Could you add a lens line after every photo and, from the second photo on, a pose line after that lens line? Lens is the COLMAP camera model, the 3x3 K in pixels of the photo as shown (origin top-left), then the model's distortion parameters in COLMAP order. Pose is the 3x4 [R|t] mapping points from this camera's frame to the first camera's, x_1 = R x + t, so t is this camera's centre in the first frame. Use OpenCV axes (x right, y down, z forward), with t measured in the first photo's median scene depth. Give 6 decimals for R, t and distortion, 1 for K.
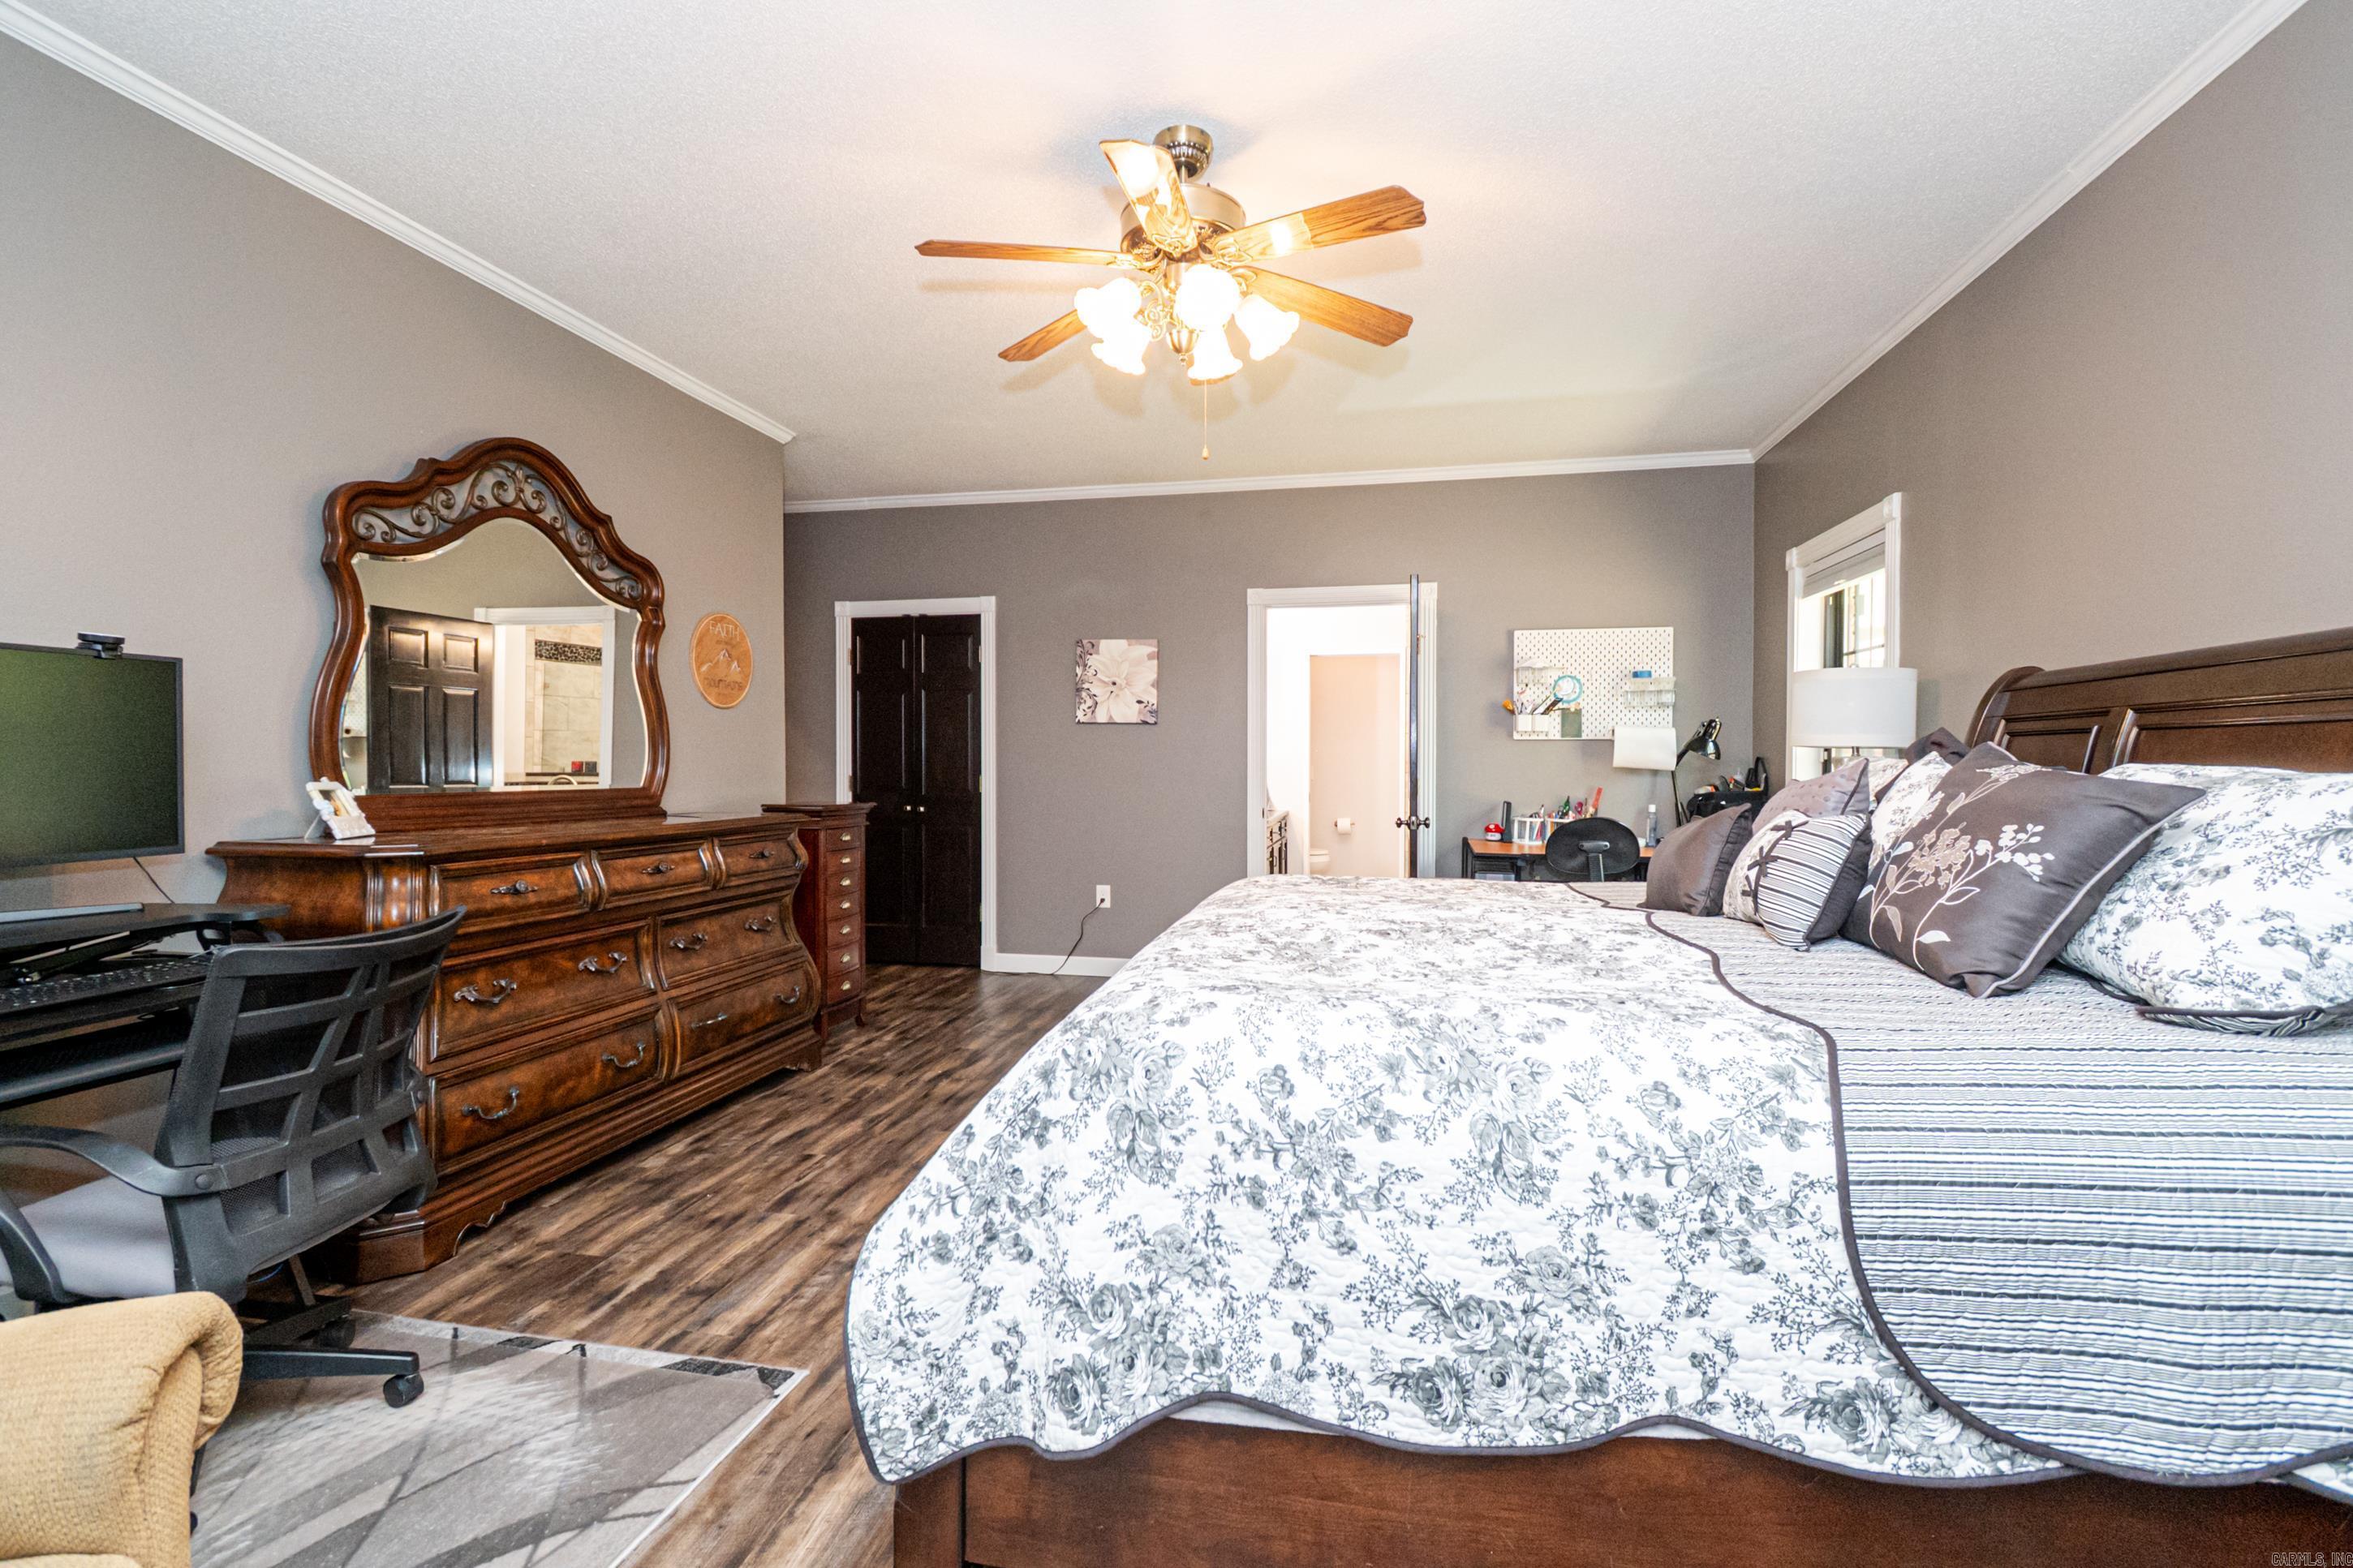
lens RADIAL K [[1043.8, 0, 1179.4], [0, 1043.8, 773.8], [0, 0, 1]] dist [0.012947, -0.006655]
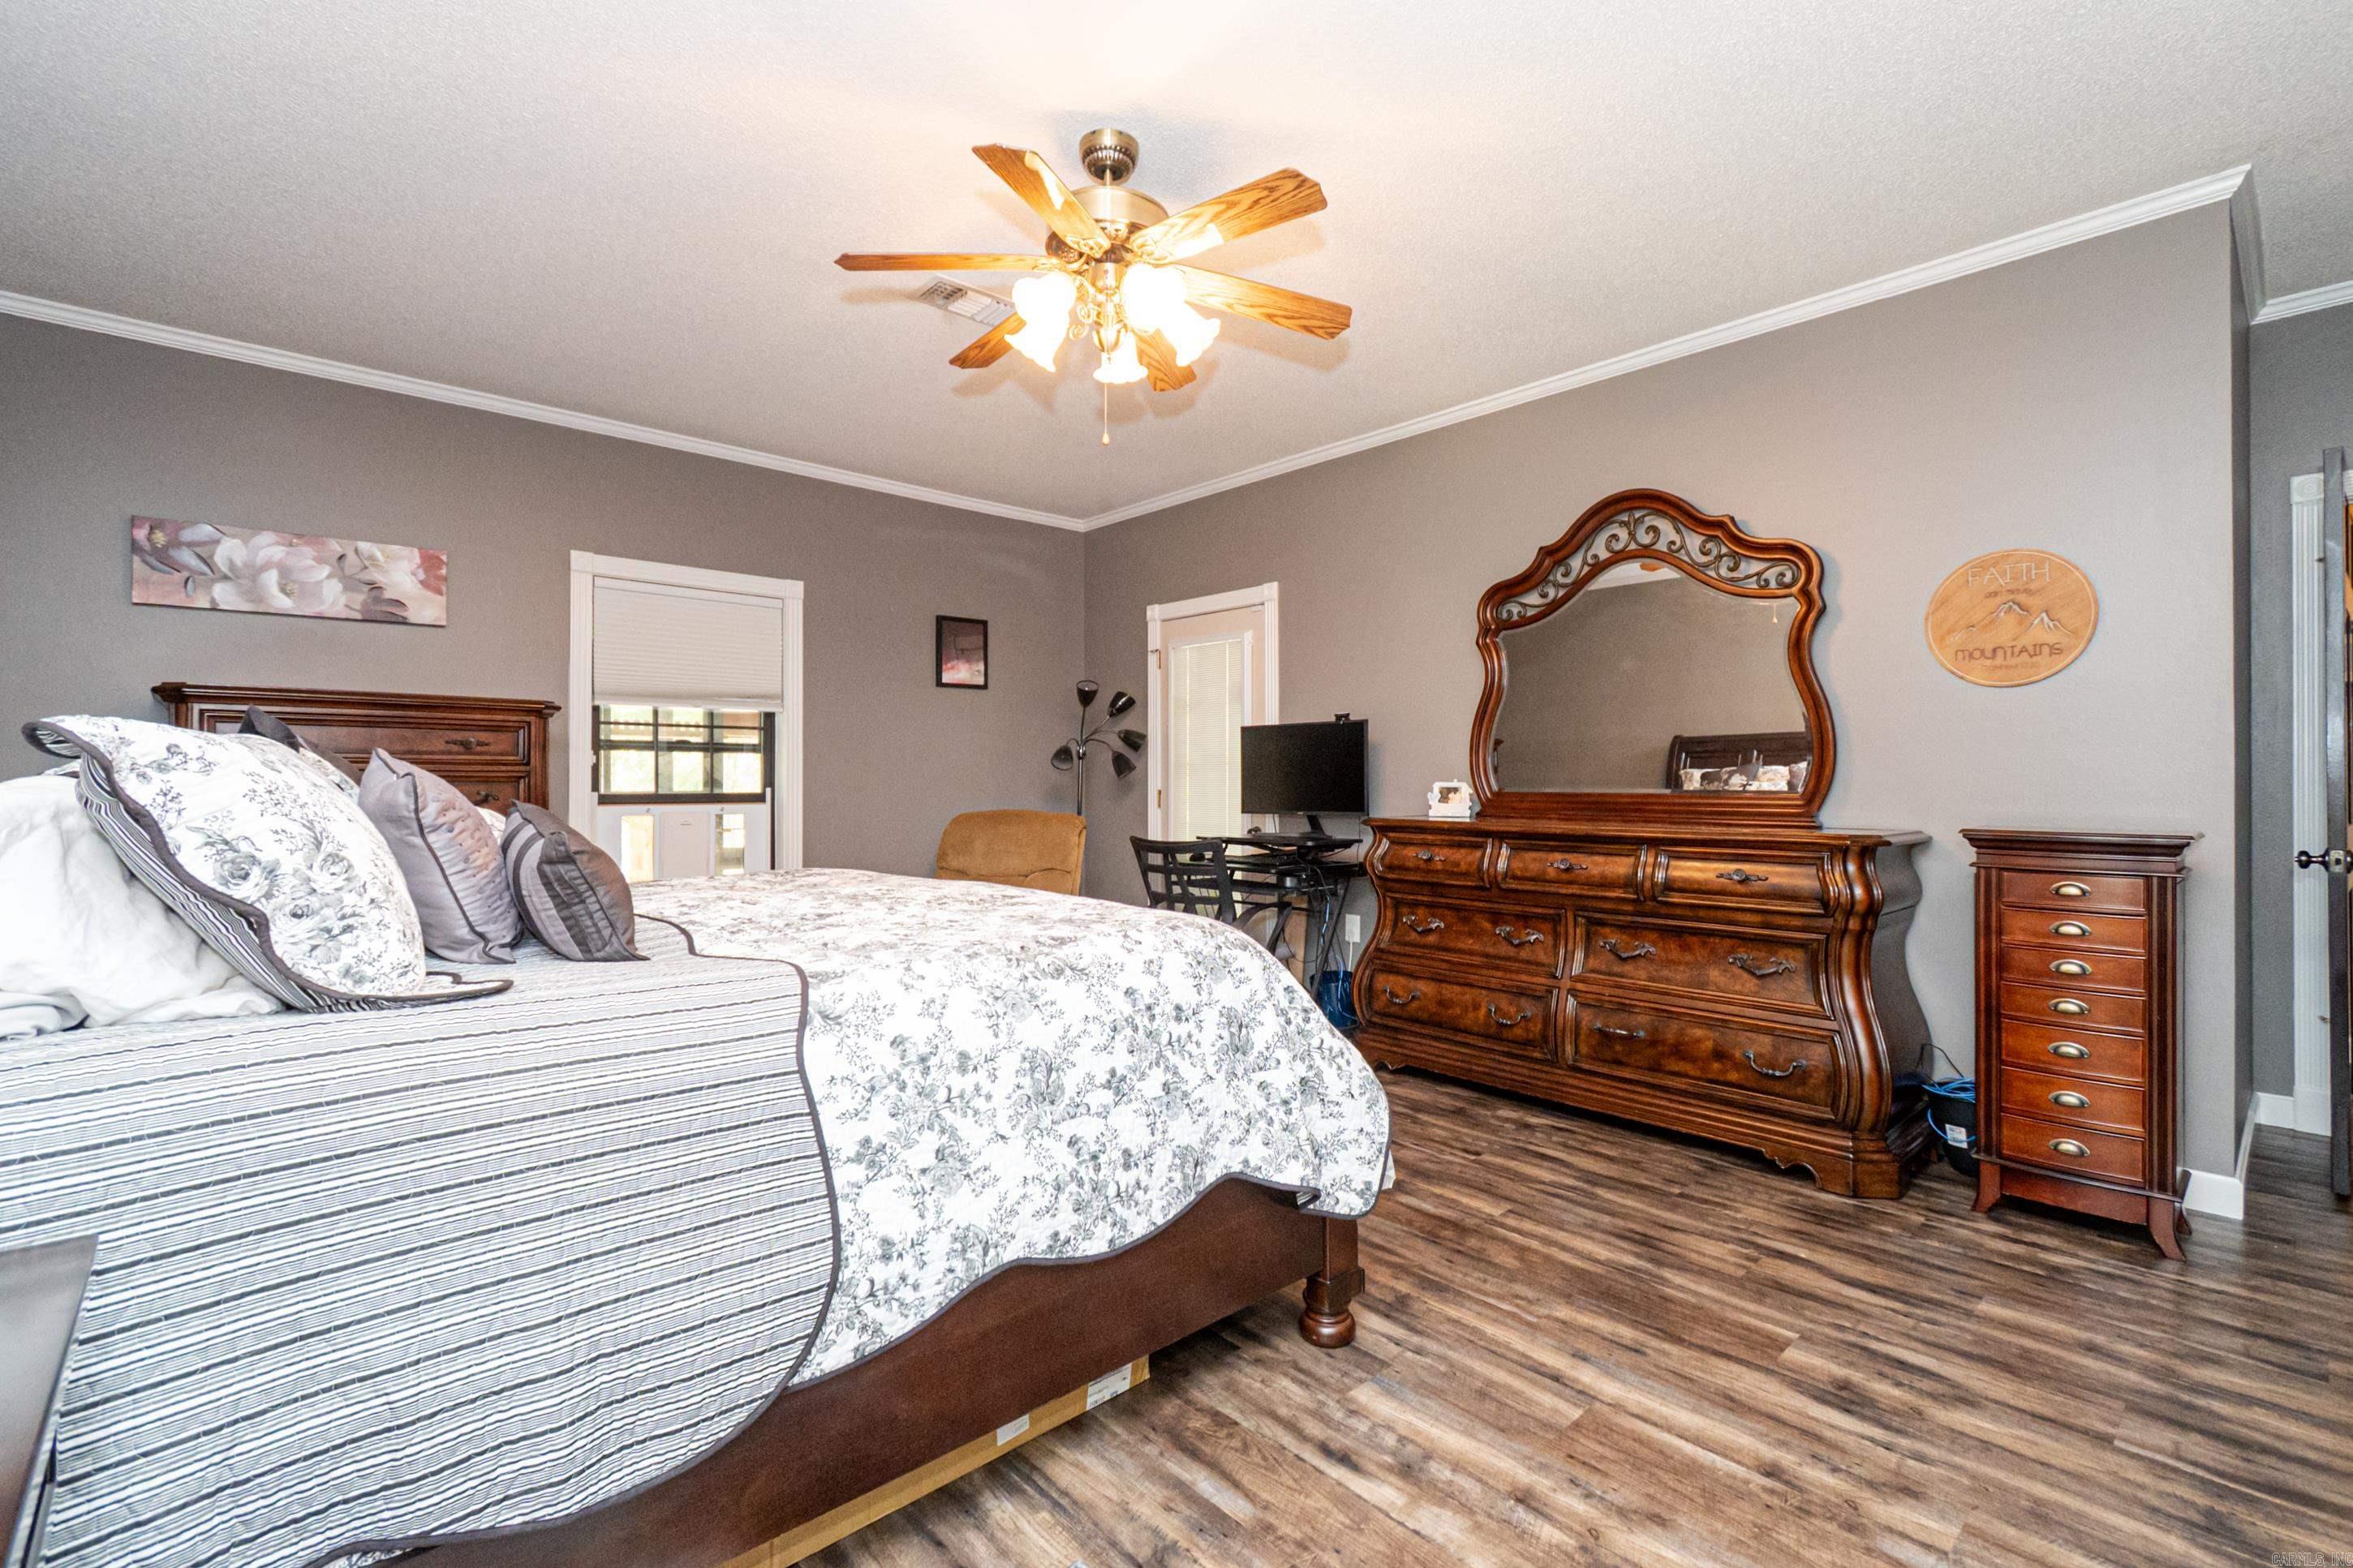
lens RADIAL K [[1043.8, 0, 1179.4], [0, 1043.8, 773.8], [0, 0, 1]] dist [0.012947, -0.006655]
pose [[-0.587437, -0.007026, -0.809240, 0.660474], [-0.006689, 0.999970, -0.003827, 0.002671], [0.809242, 0.003165, -0.587466, 1.409844]]
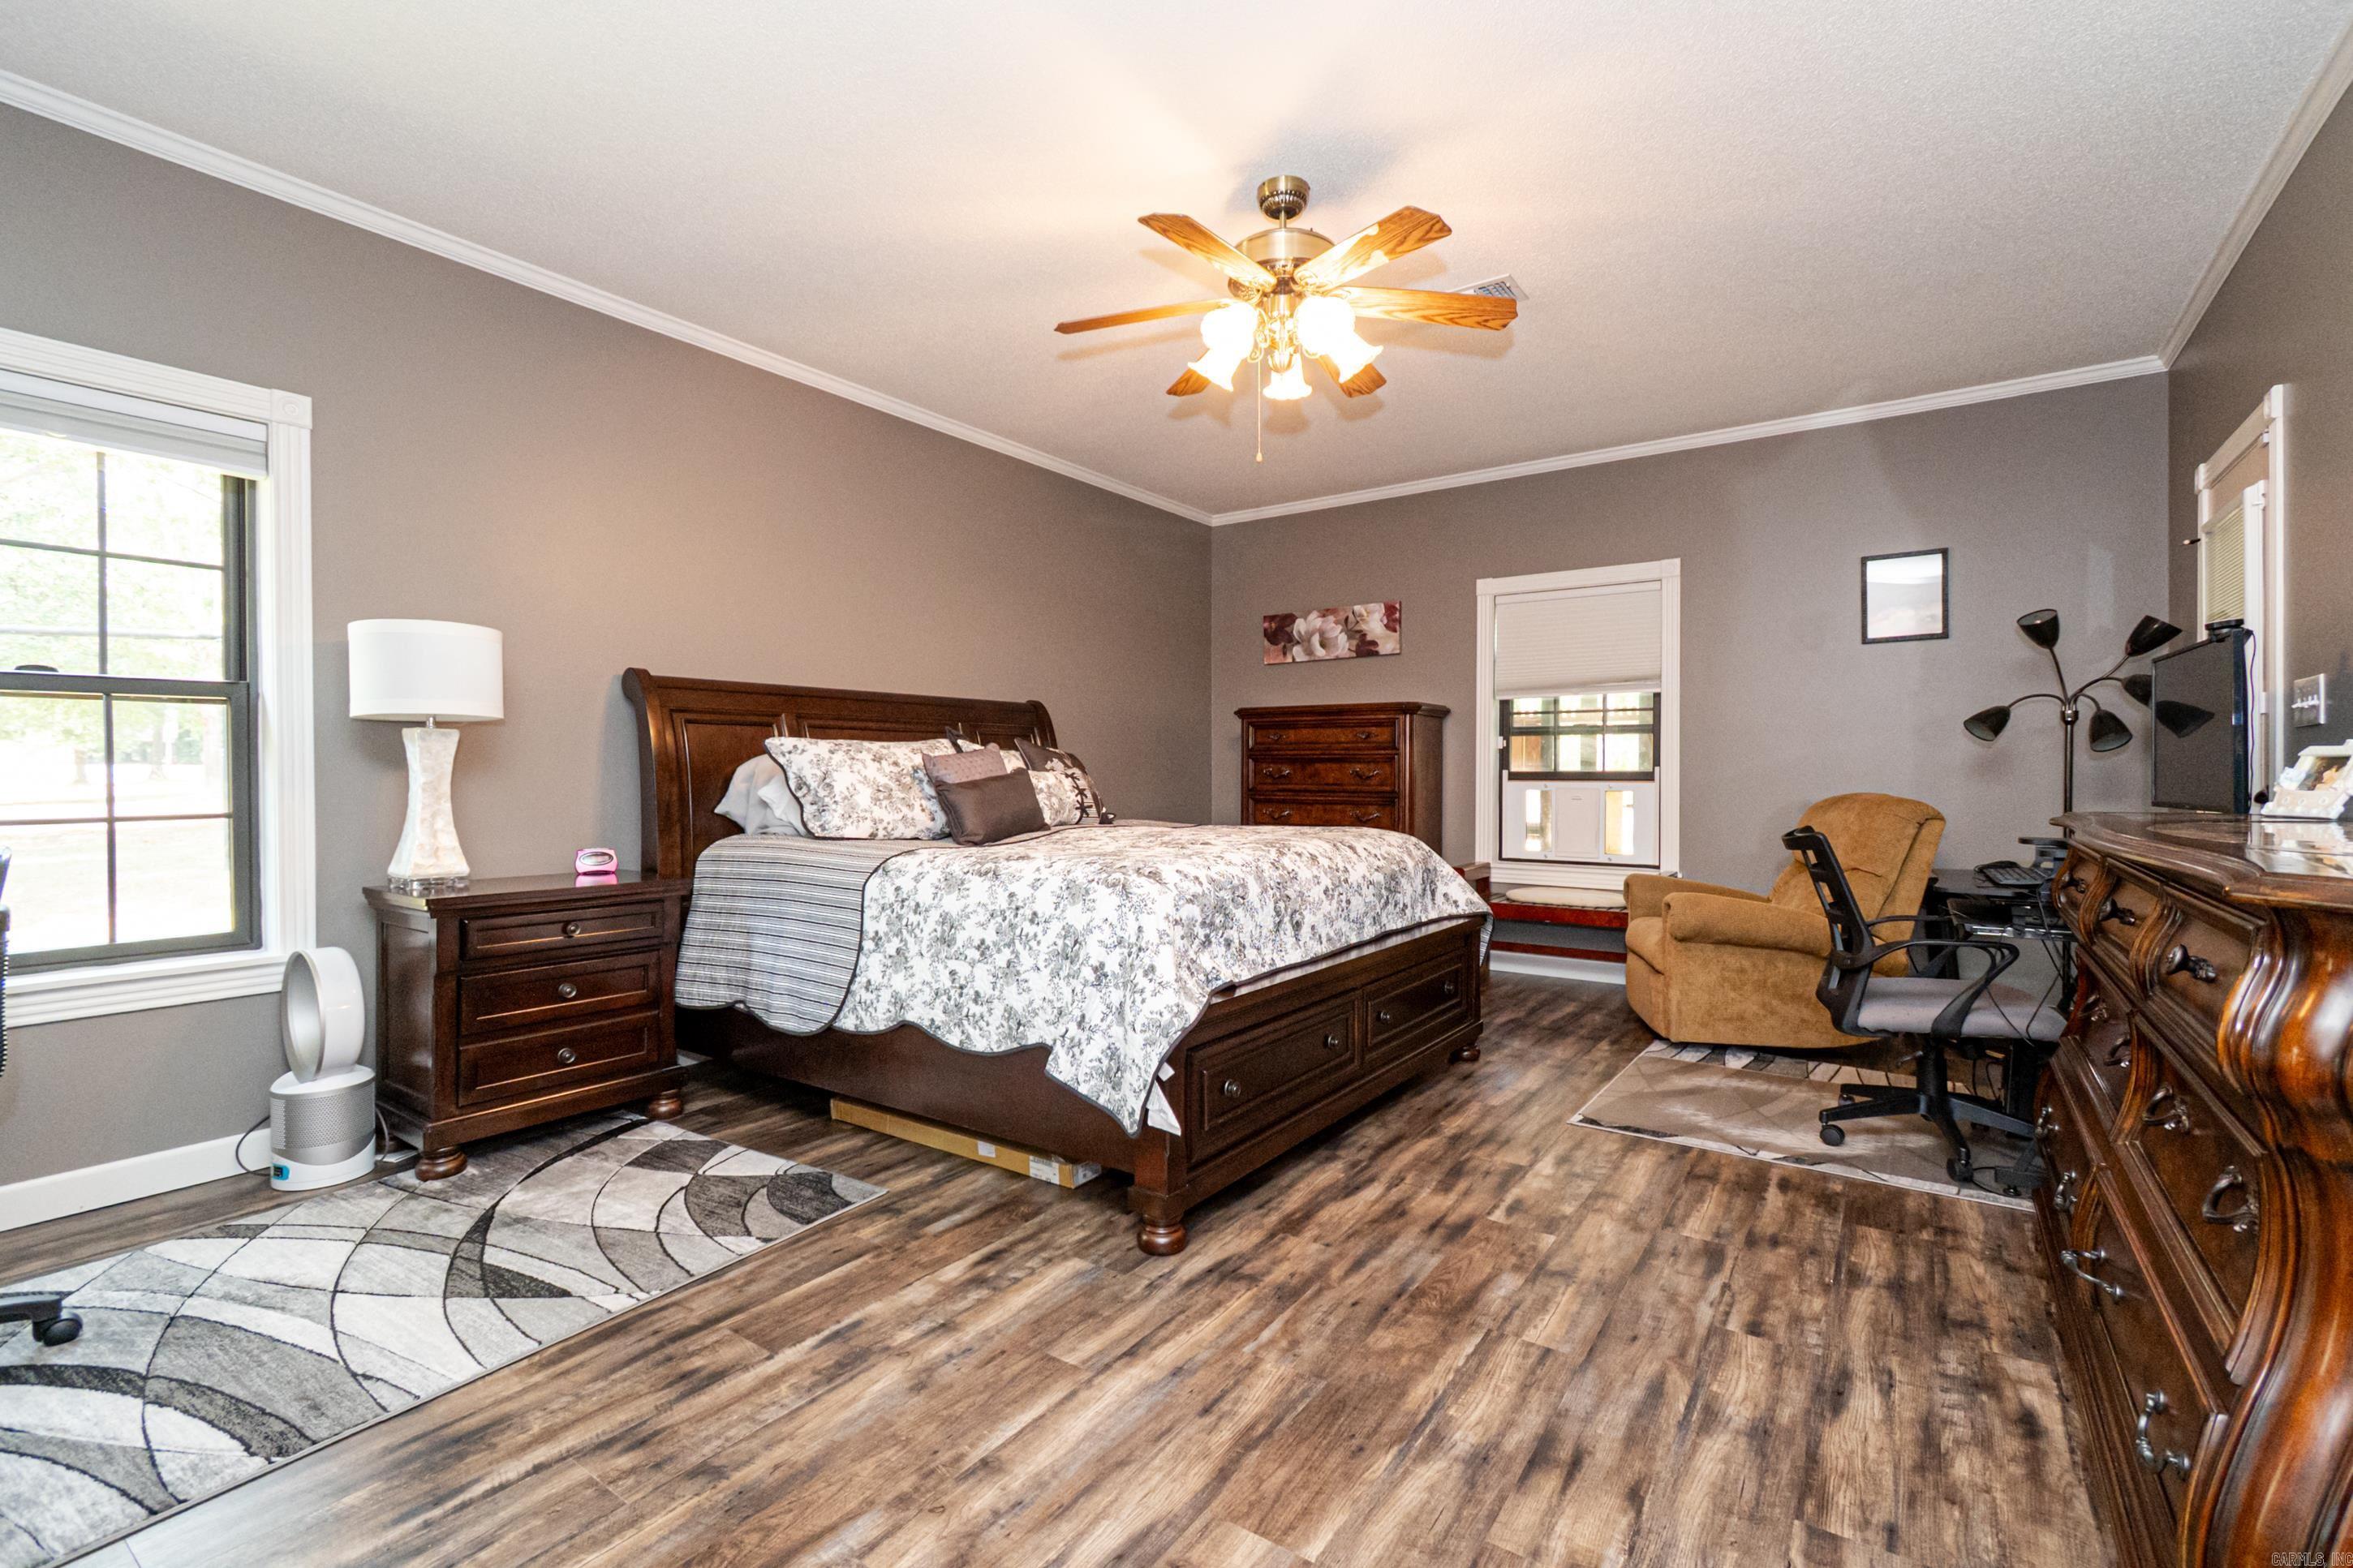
lens RADIAL K [[1043.8, 0, 1179.4], [0, 1043.8, 773.8], [0, 0, 1]] dist [0.012947, -0.006655]
pose [[-0.916555, -0.000611, 0.399909, -0.297552], [0.003718, 0.999943, 0.010049, 0.014620], [-0.399892, 0.010697, -0.916500, 1.789392]]
